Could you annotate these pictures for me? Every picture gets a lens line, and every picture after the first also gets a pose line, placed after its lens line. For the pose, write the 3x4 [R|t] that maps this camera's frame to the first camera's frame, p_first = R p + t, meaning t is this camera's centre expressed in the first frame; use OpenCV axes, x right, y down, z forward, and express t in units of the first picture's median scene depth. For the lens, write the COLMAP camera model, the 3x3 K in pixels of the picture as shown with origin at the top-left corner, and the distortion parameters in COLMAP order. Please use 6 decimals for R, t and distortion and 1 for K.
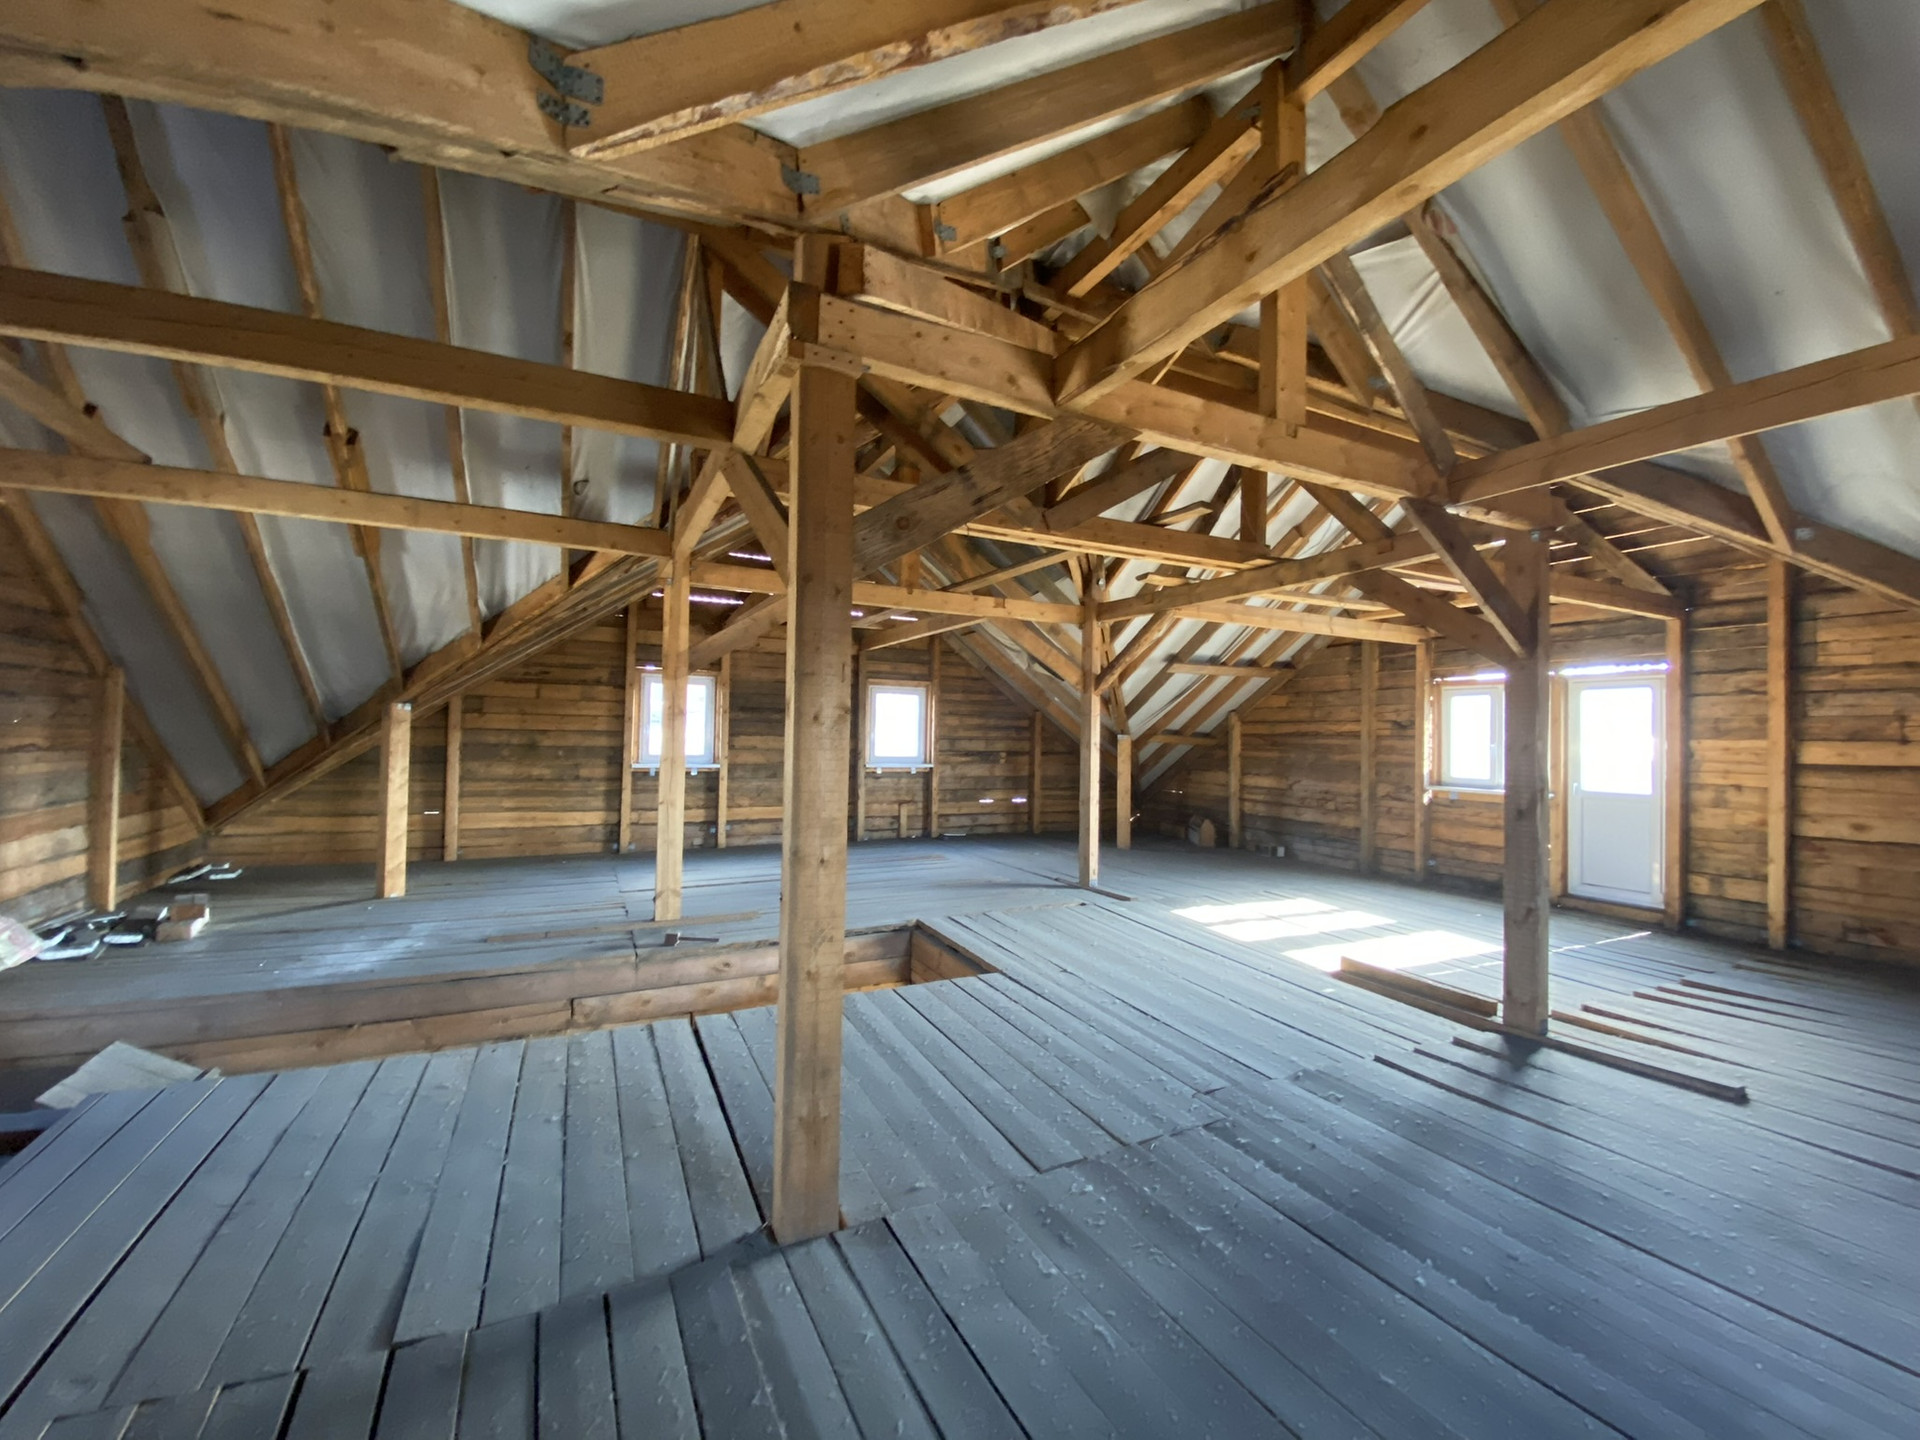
lens RADIAL K [[784.1, 0, 960.6], [0, 784.1, 699.1], [0, 0, 1]] dist [0.036969, -0.022736]
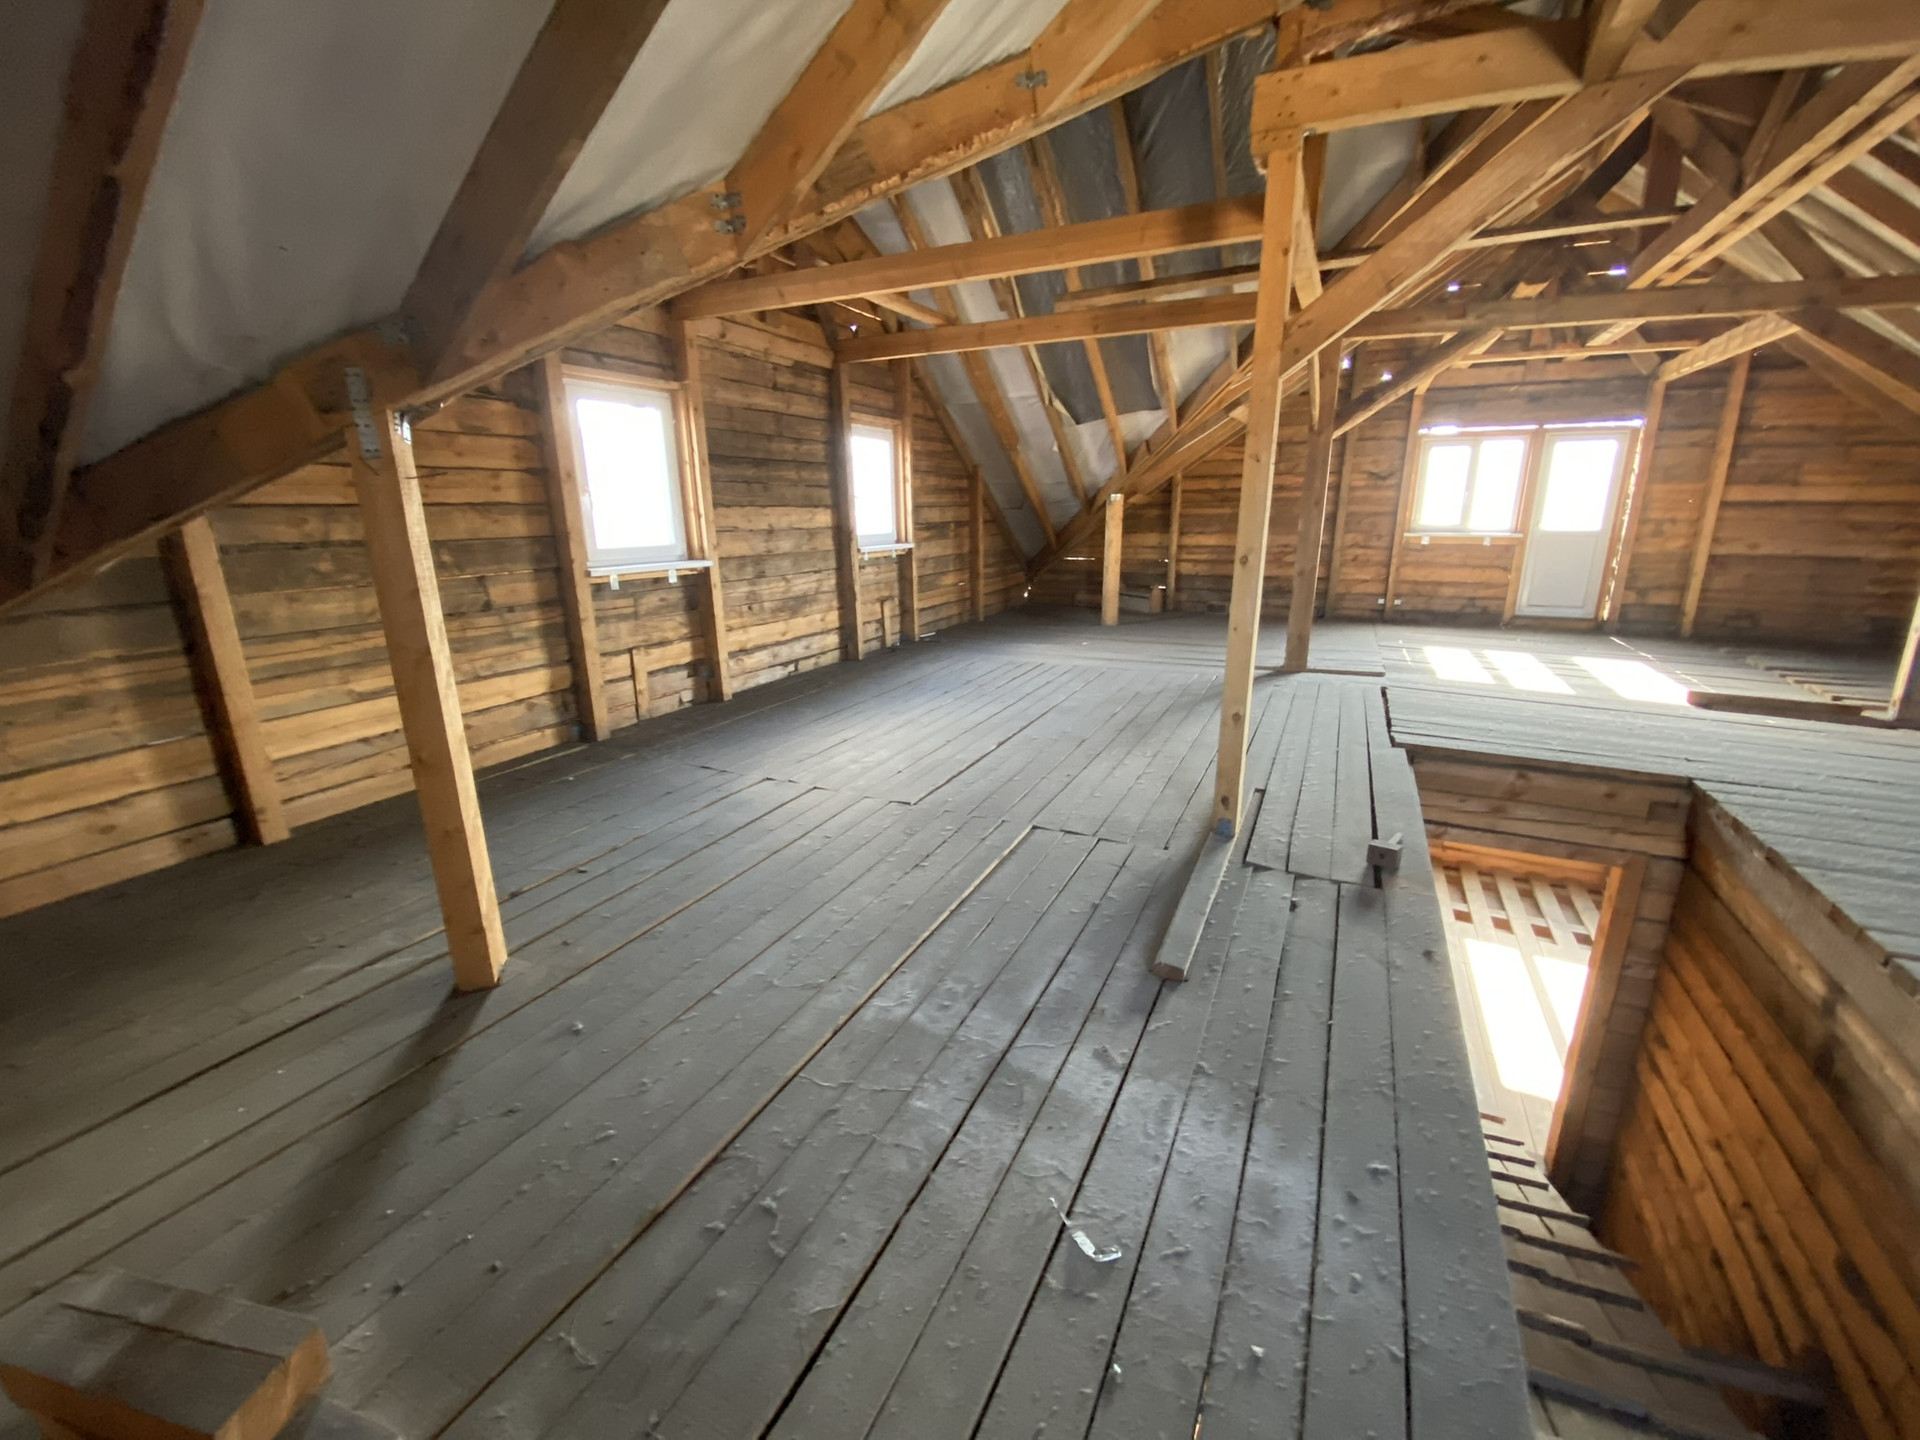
lens RADIAL K [[793.1, 0, 960.0], [0, 793.1, 720.0], [0, 0, 1]] dist [-0.000298, -0.019286]
pose [[0.798162, -0.184974, 0.573342, -0.537852], [0.002055, 0.952527, 0.304447, 0.020663], [-0.602439, -0.241820, 0.760651, 0.452914]]
